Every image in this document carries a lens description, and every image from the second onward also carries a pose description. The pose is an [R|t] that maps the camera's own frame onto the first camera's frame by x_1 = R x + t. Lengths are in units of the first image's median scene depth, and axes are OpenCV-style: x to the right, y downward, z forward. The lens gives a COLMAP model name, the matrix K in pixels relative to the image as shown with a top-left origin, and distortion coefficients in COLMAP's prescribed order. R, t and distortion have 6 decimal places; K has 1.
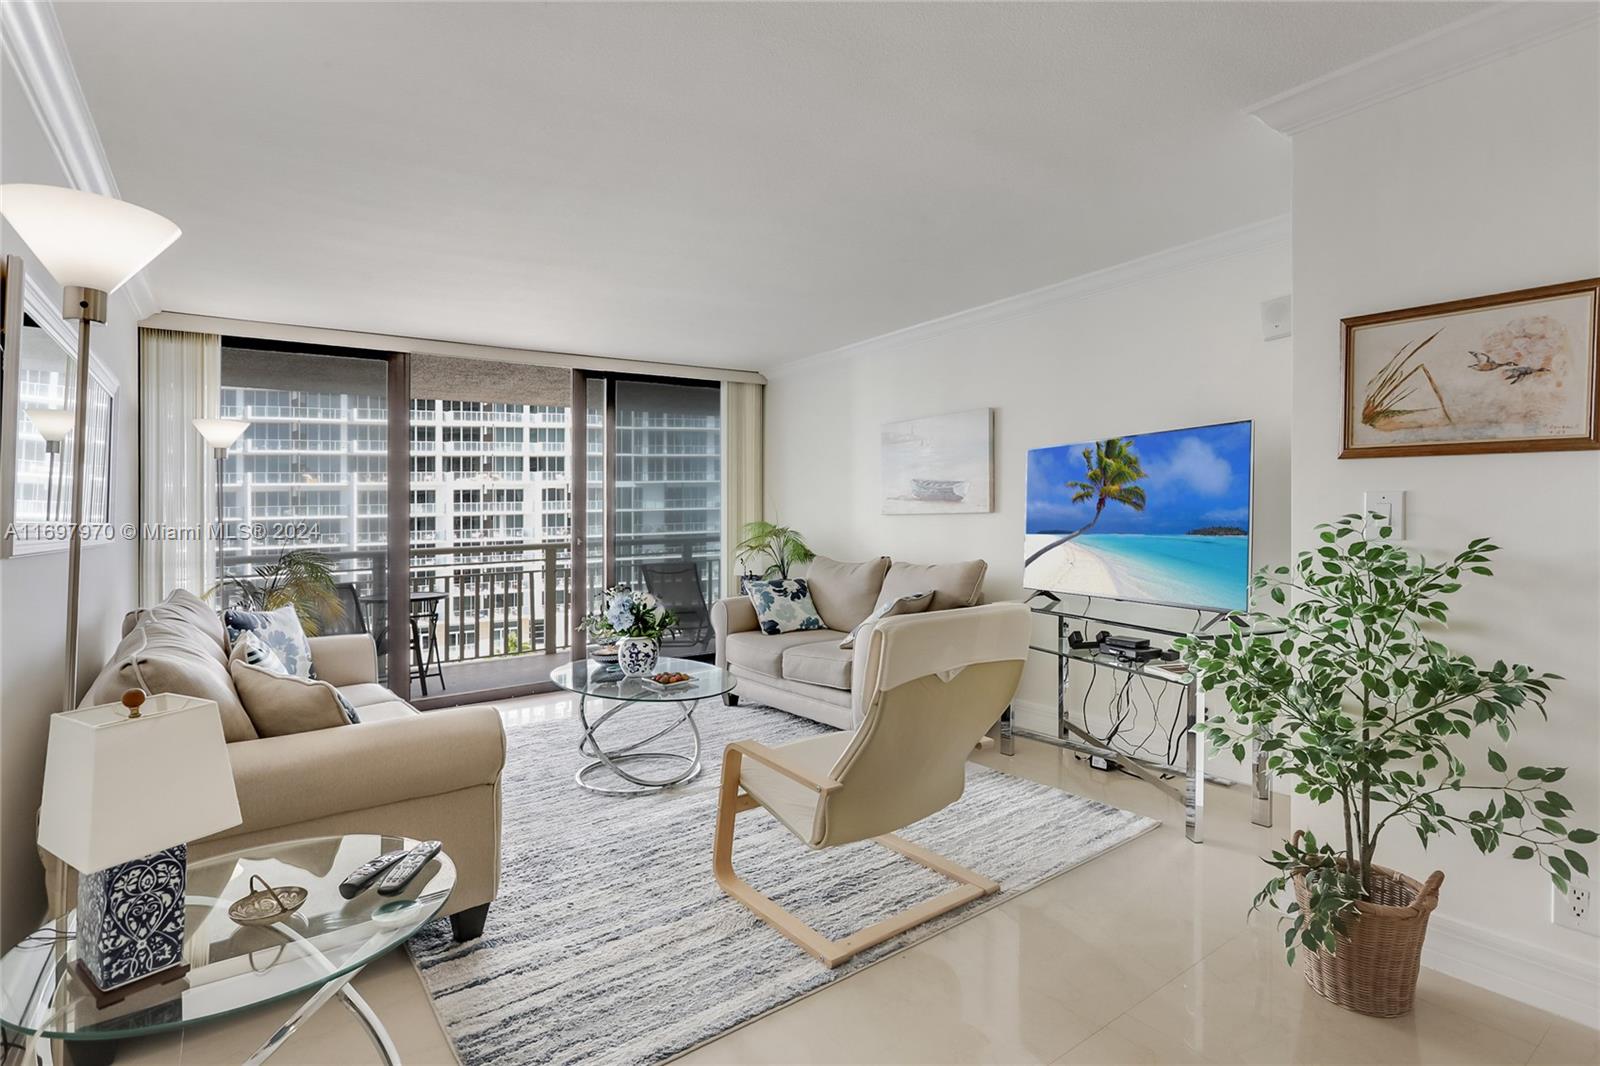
lens RADIAL K [[794.2, 0, 821.7], [0, 794.2, 515.3], [0, 0, 1]] dist [-0.003116, 0.004236]
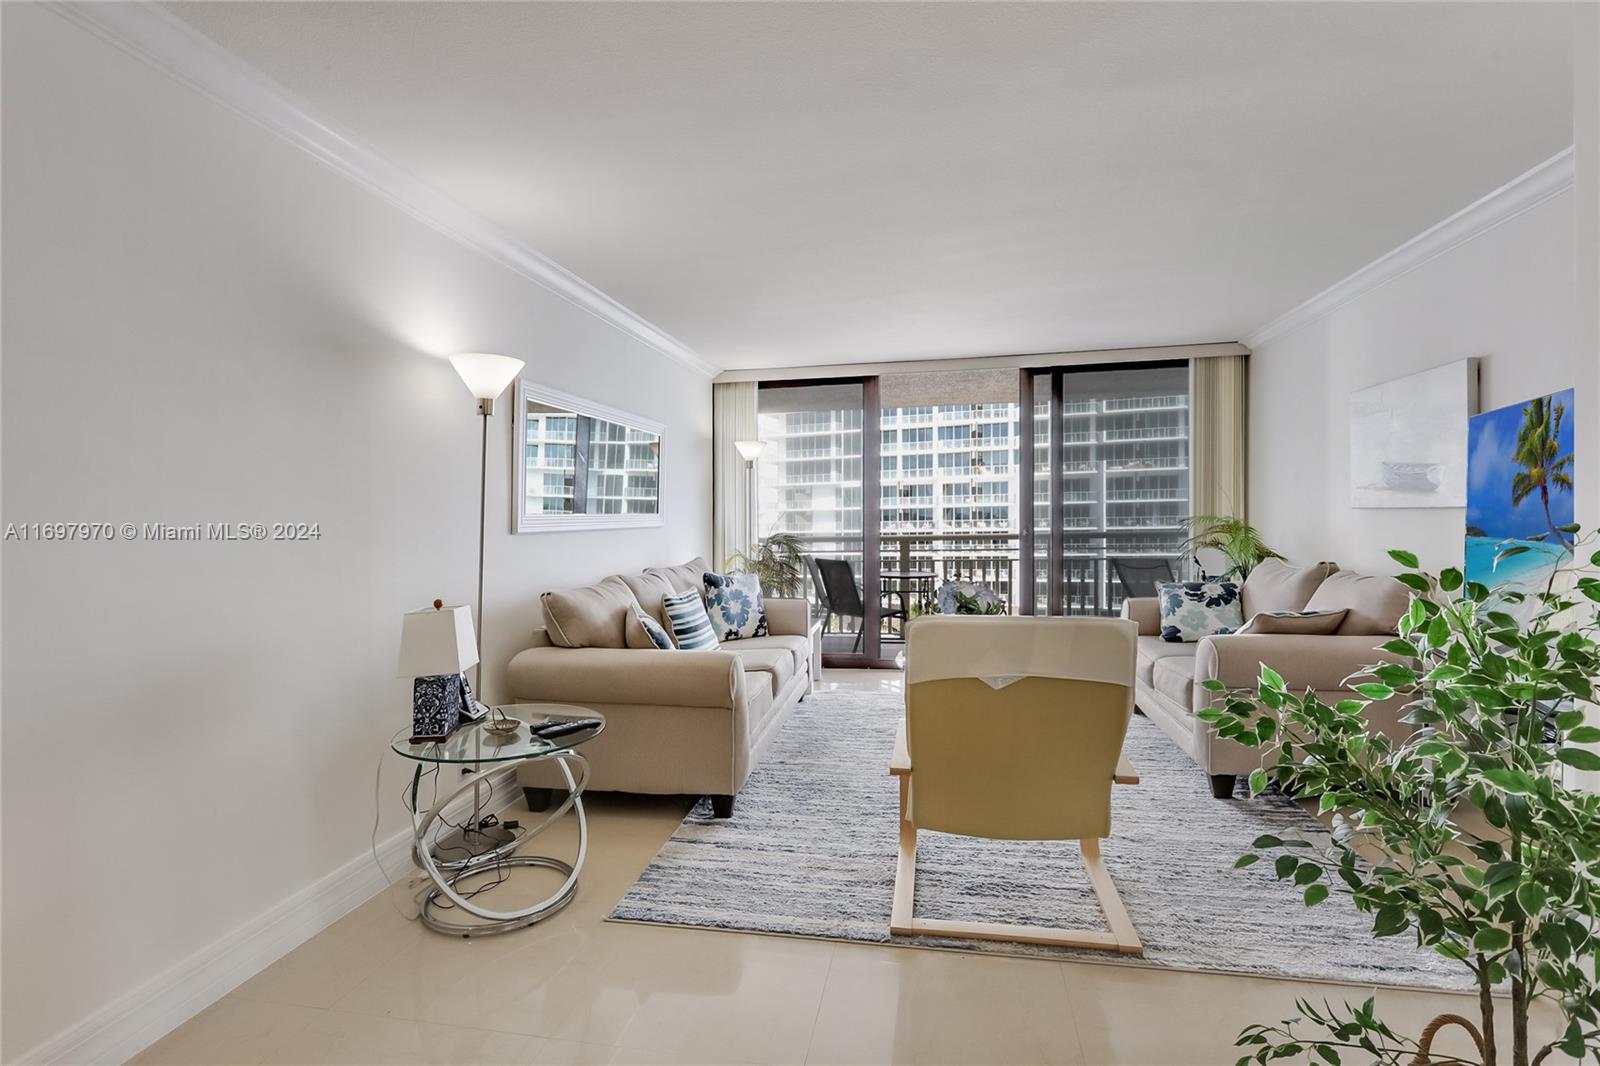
lens RADIAL K [[794.2, 0, 772.0], [0, 794.2, 508.5], [0, 0, 1]] dist [-0.003116, 0.004236]
pose [[0.661166, 0.004014, -0.750229, 0.232297], [0.001476, 0.999977, 0.006650, -0.005586], [0.750238, -0.005504, 0.661145, 0.053476]]
